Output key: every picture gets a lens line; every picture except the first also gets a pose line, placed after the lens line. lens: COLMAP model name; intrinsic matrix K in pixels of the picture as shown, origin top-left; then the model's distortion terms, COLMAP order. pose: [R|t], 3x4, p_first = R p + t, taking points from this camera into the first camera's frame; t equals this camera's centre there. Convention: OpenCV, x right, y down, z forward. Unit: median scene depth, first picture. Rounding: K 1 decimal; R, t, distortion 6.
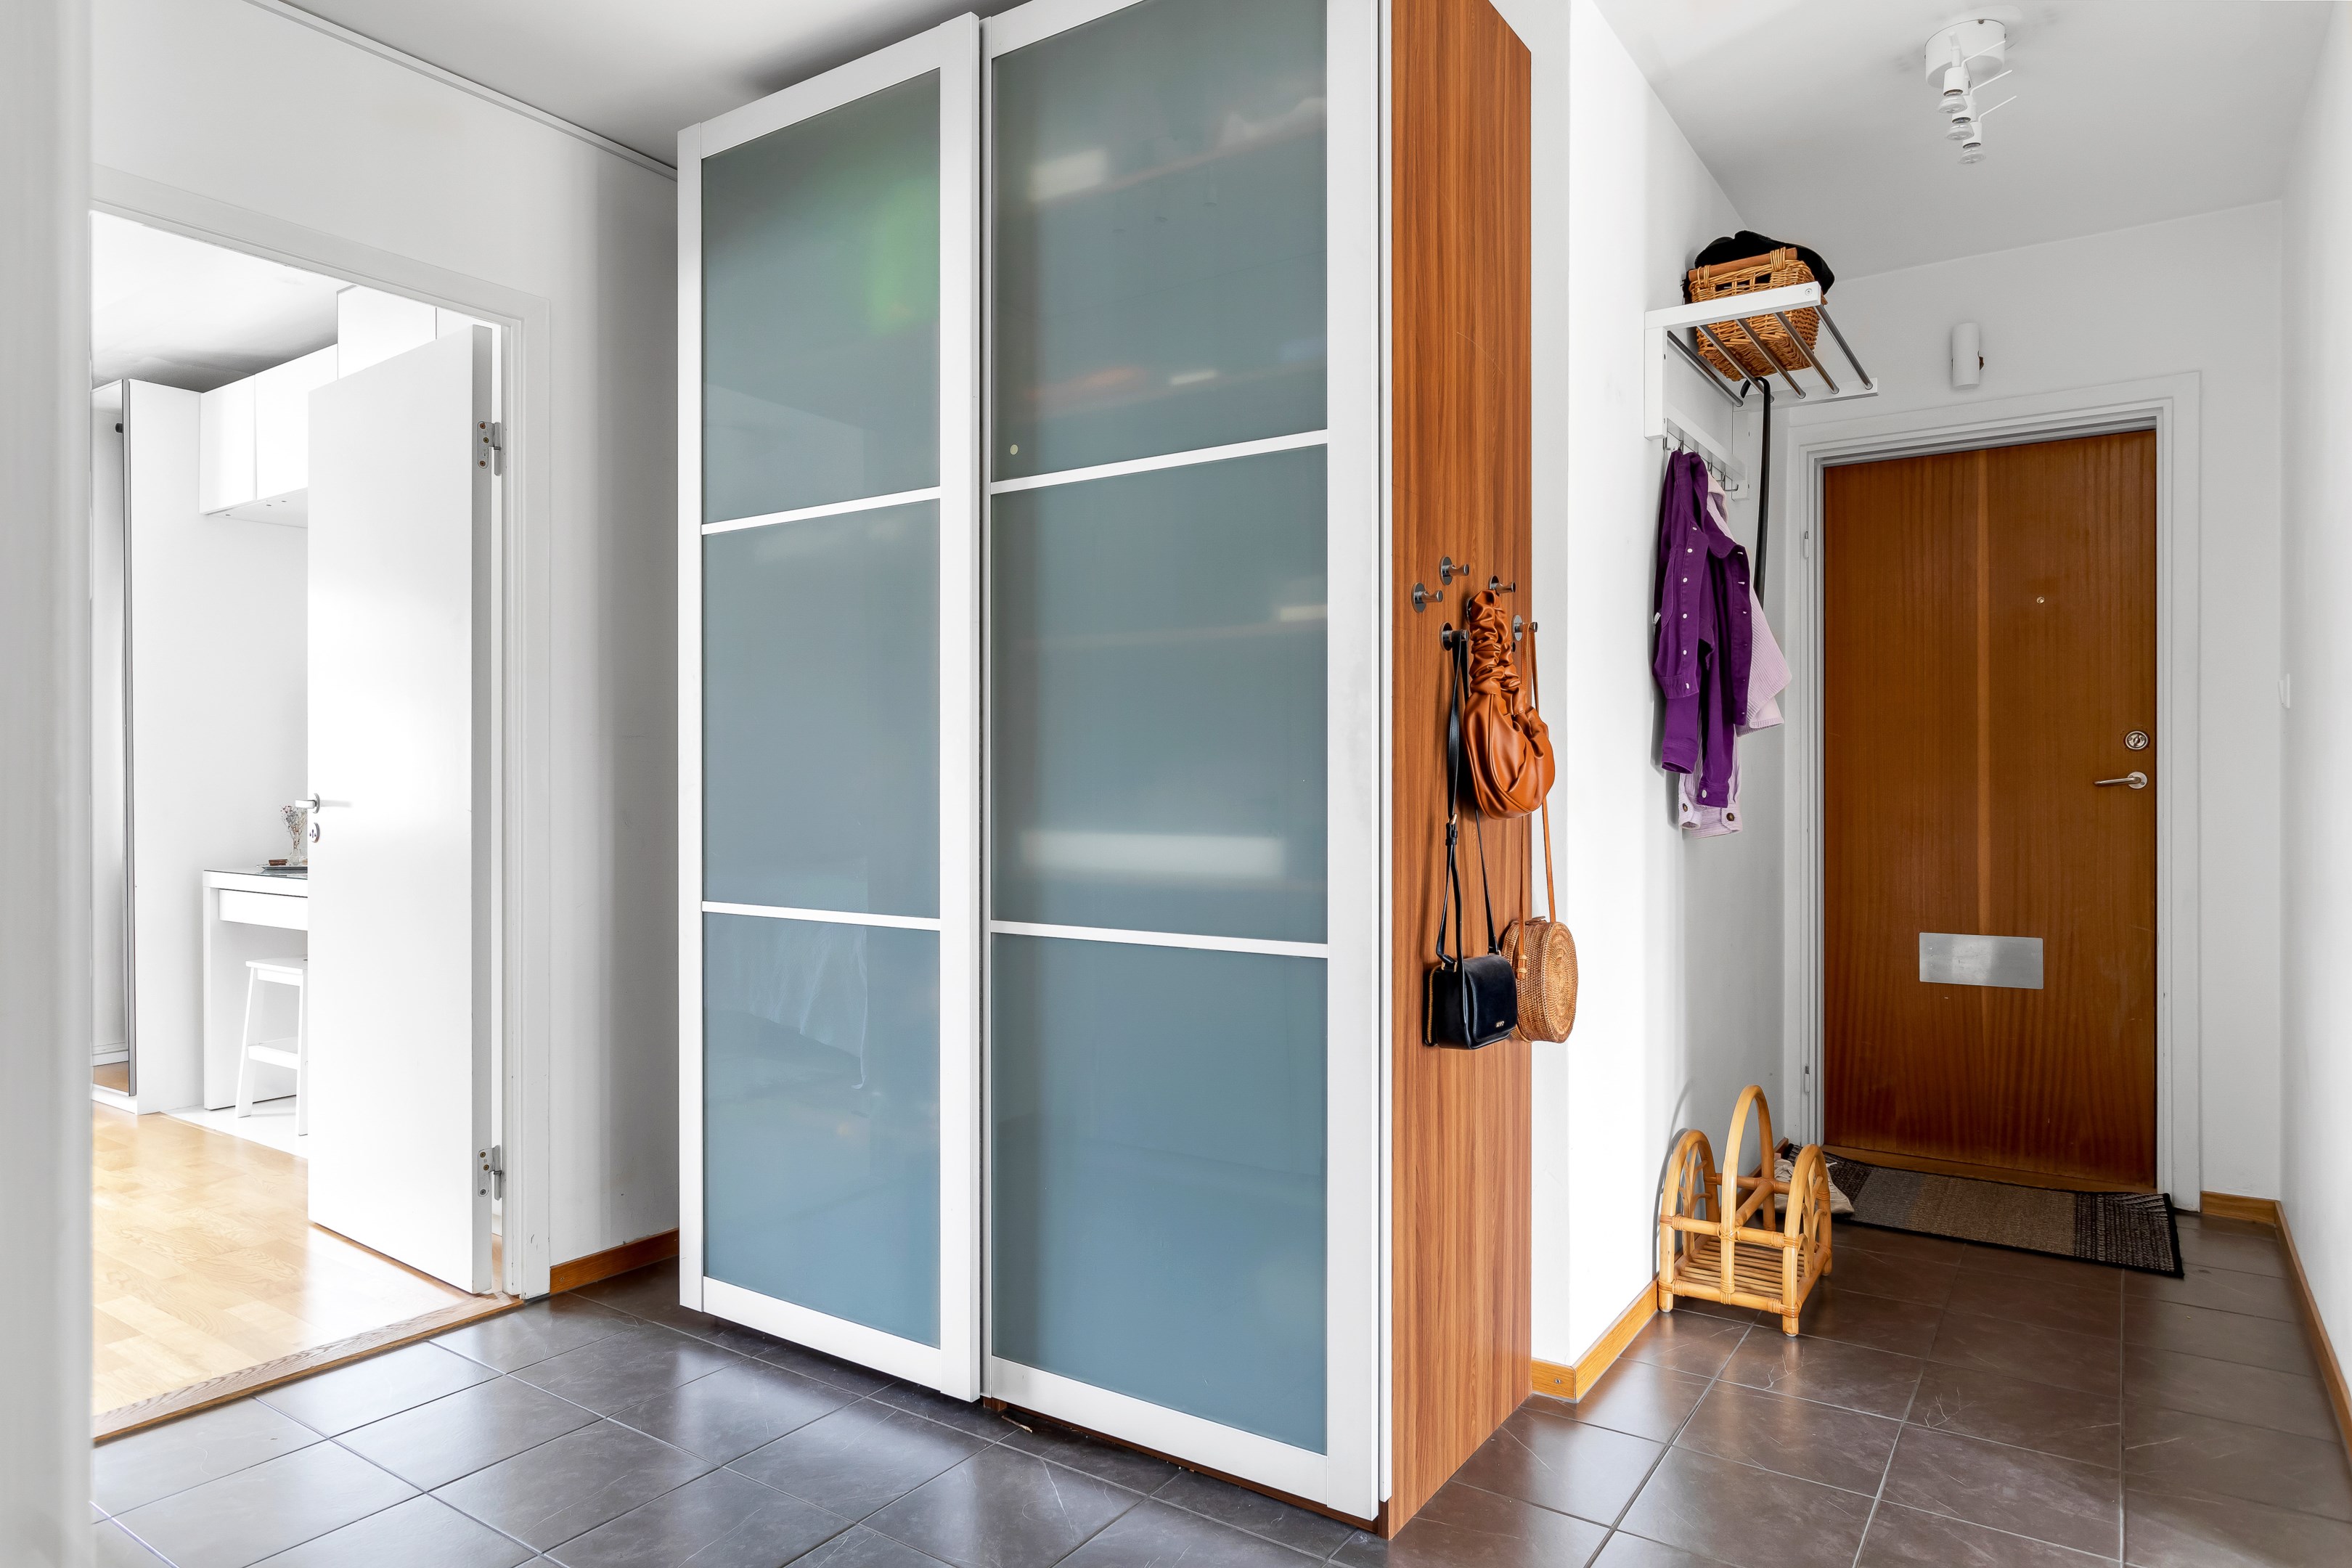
lens RADIAL K [[1381.1, 0, 1177.7], [0, 1381.1, 793.5], [0, 0, 1]] dist [-0.001694, 0.000575]
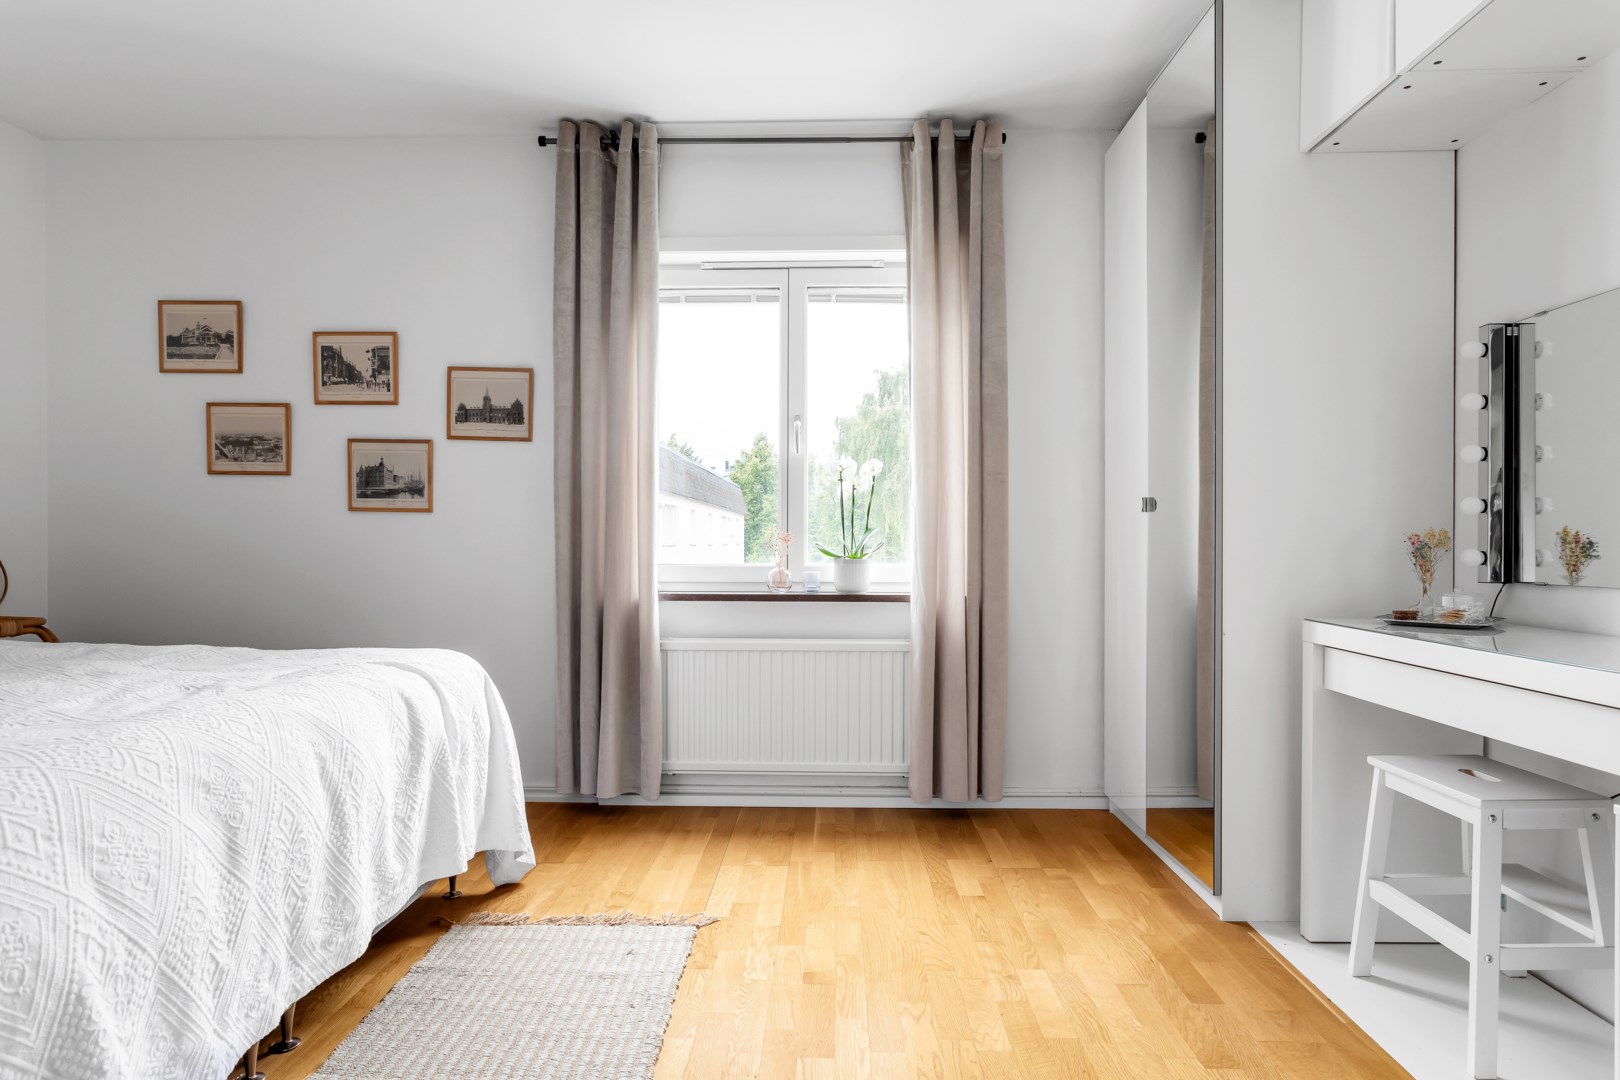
lens RADIAL K [[957.6, 0, 809.9], [0, 957.6, 549.5], [0, 0, 1]] dist [-0.004776, 0.007462]
pose [[0.533972, 0.004269, -0.845491, -0.664760], [-0.007692, 0.999970, 0.000192, 0.031772], [0.845467, 0.006401, 0.533989, 0.803012]]
